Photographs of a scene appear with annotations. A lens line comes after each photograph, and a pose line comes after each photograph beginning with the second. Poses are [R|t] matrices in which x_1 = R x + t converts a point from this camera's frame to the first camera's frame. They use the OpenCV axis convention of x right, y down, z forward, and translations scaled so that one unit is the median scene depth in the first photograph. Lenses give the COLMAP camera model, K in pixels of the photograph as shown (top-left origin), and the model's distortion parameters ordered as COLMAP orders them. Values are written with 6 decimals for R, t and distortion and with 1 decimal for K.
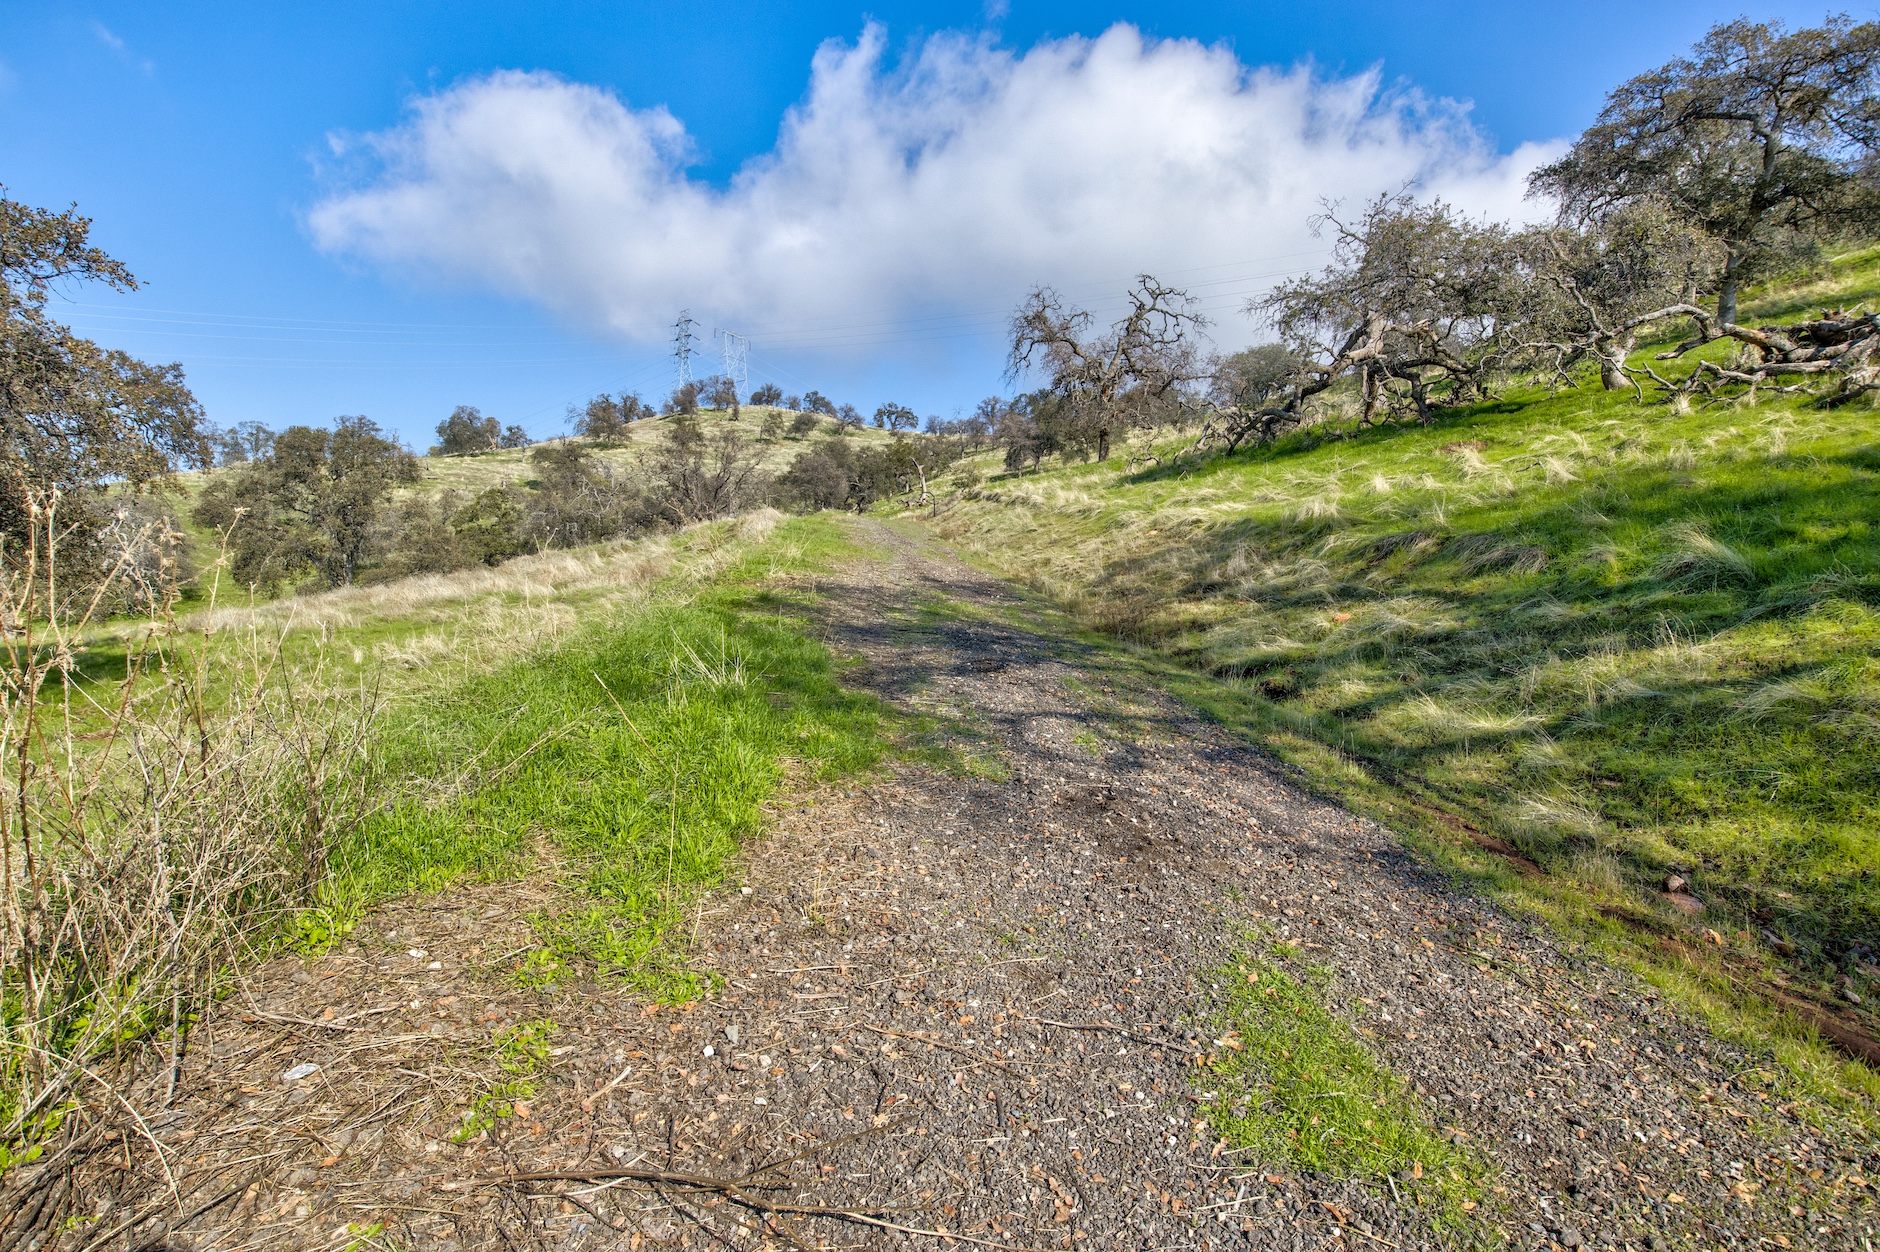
lens RADIAL K [[953.8, 0, 933.7], [0, 953.8, 637.8], [0, 0, 1]] dist [0.006148, 0.000492]
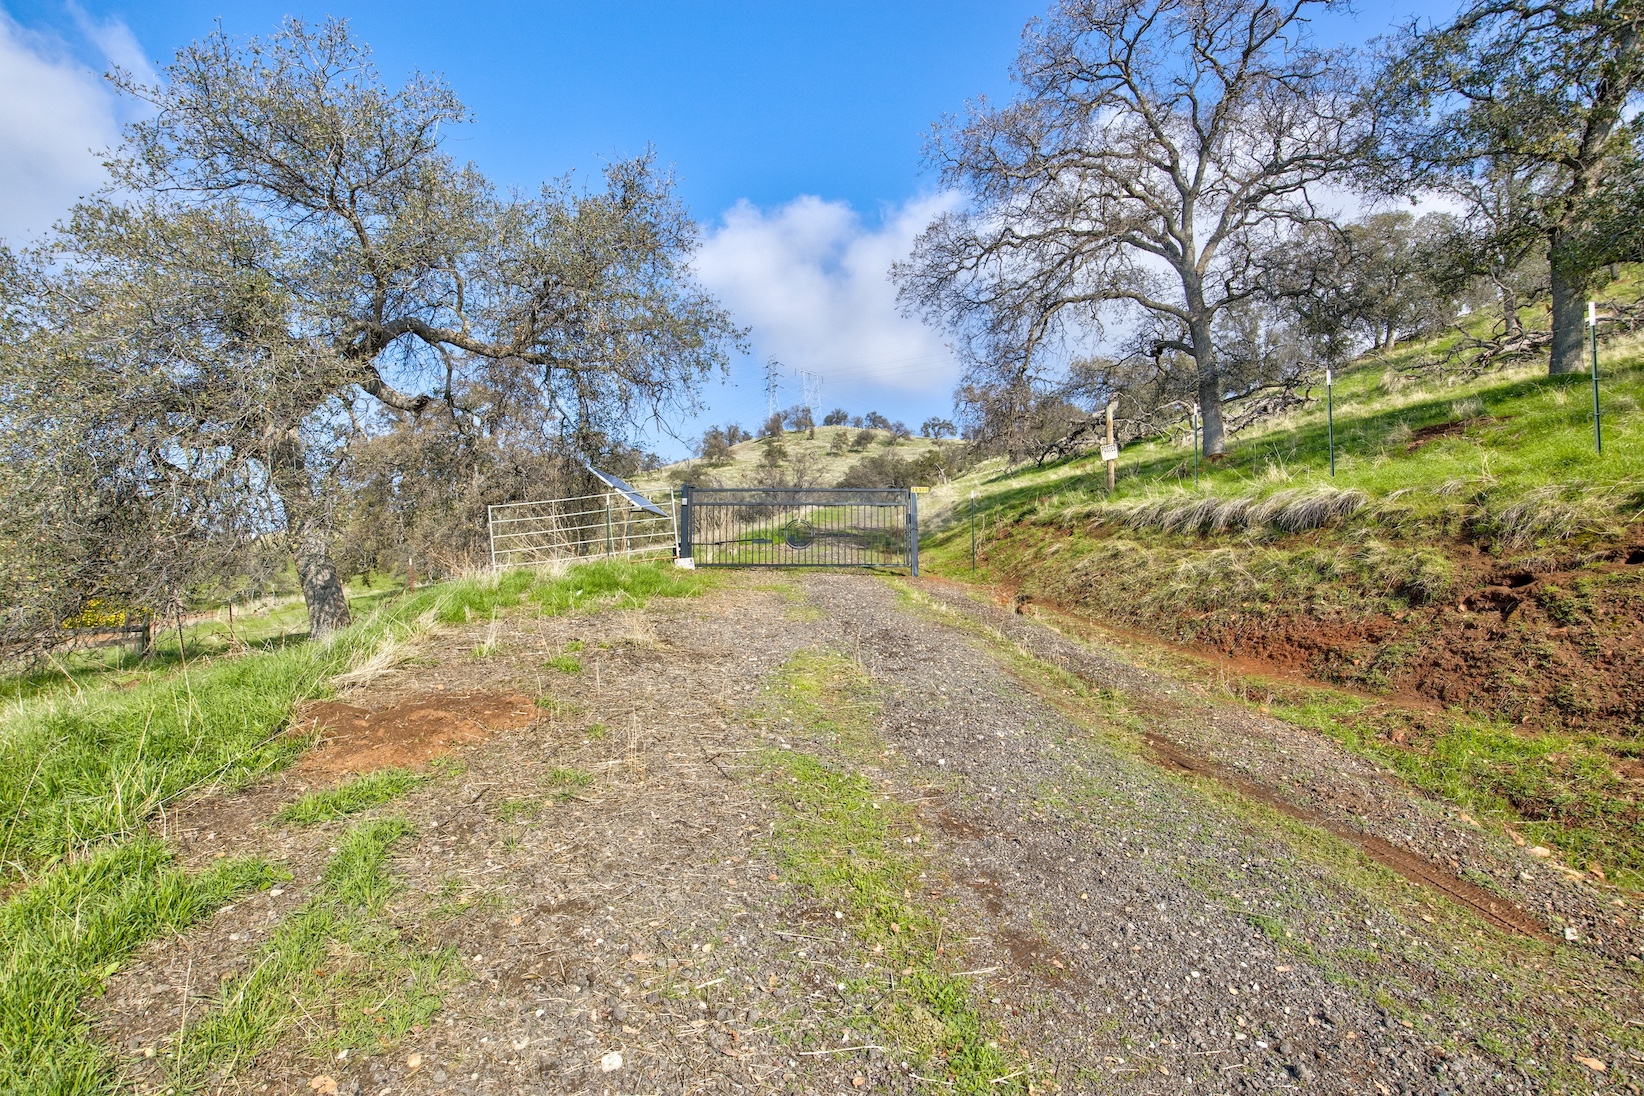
lens RADIAL K [[834.1, 0, 818.8], [0, 834.1, 544.0], [0, 0, 1]] dist [0.006148, 0.000492]
pose [[0.978879, -0.036336, -0.201186, 0.023468], [0.018834, 0.995922, -0.088235, 0.013006], [0.203571, 0.082582, 0.975571, -0.086978]]
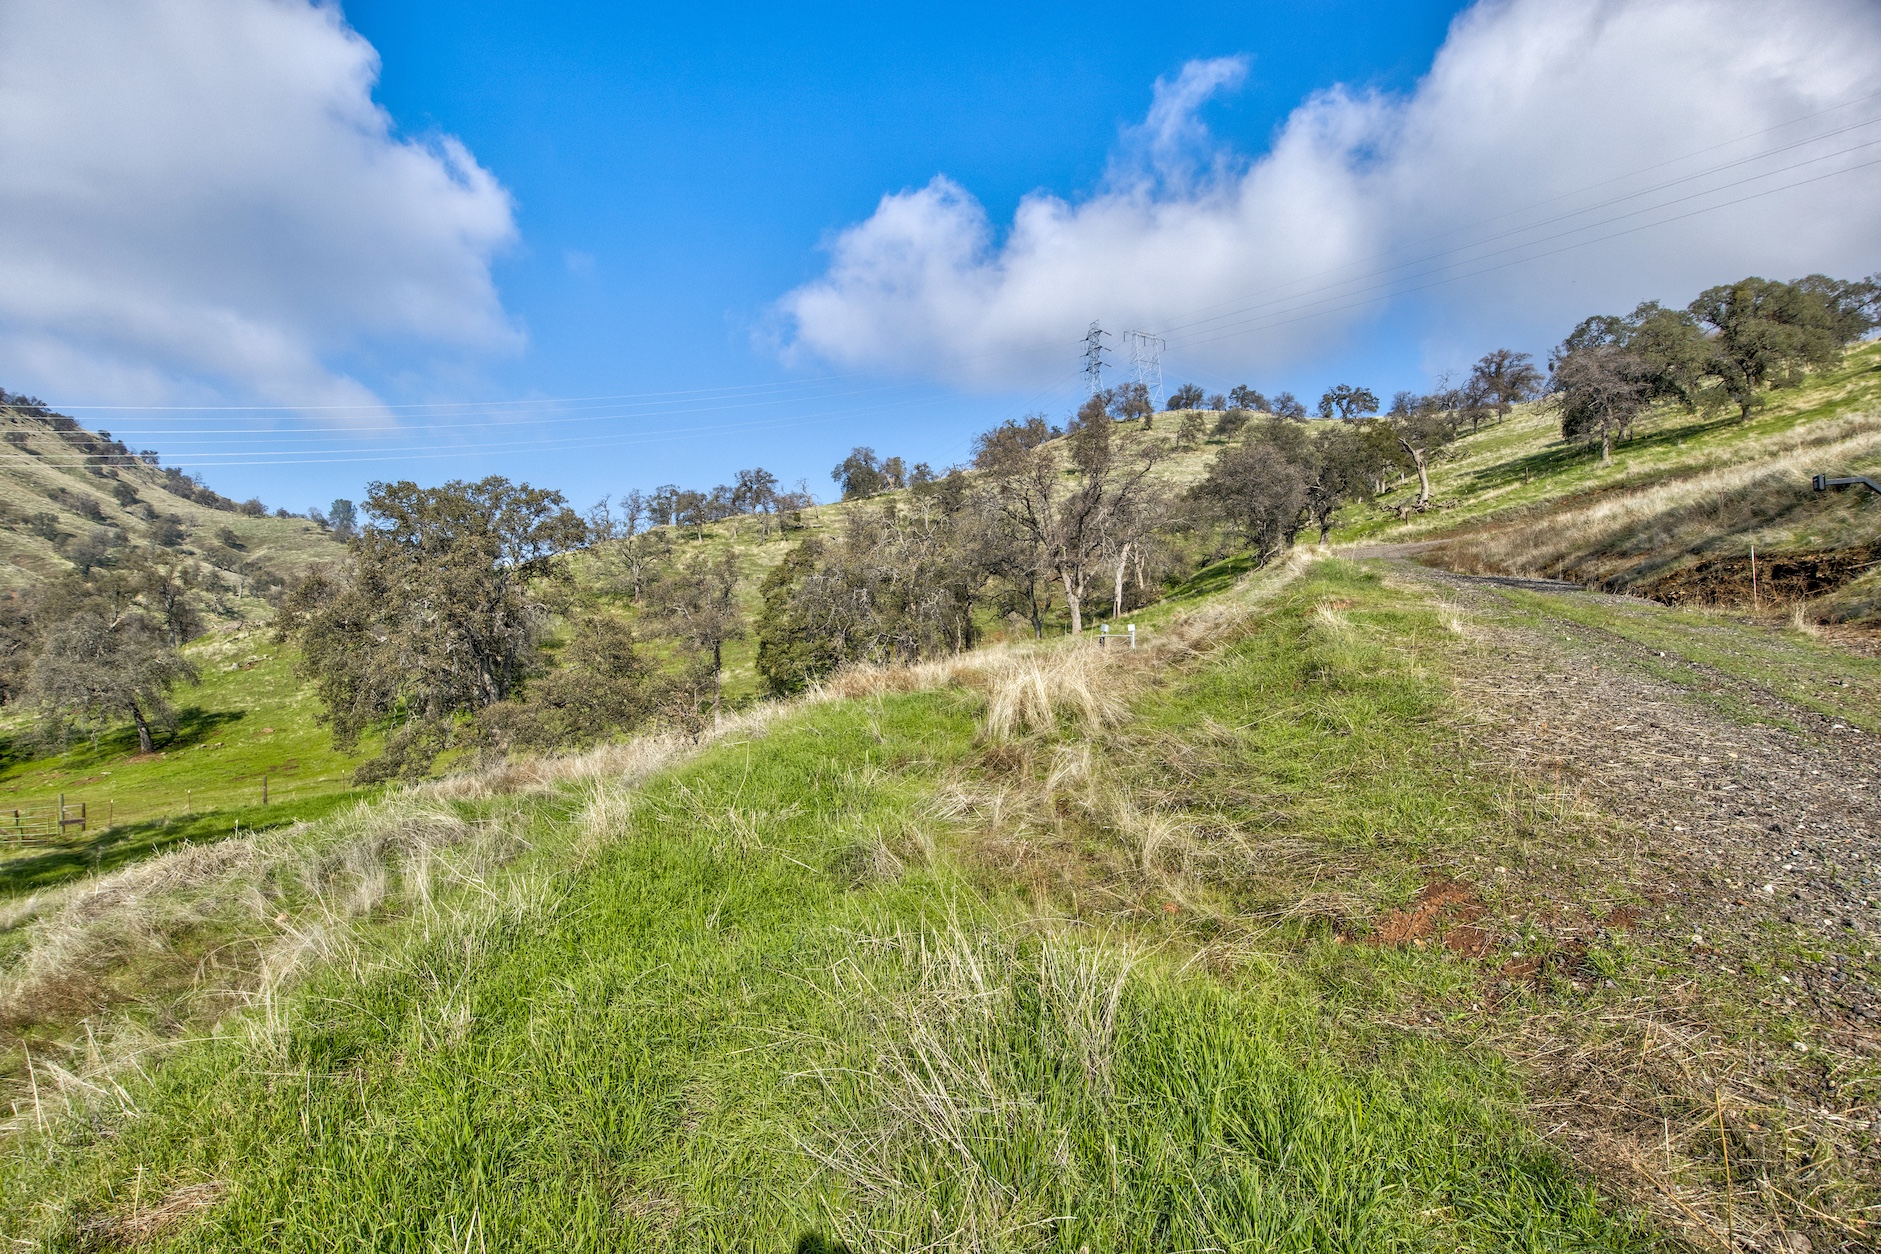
lens RADIAL K [[954.4, 0, 943.1], [0, 954.4, 627.7], [0, 0, 1]] dist [0.006148, 0.000492]
pose [[0.906520, -0.035160, -0.420695, -0.019065], [0.022796, 0.999149, -0.034382, -0.023251], [0.421546, 0.021578, 0.906550, 0.144193]]
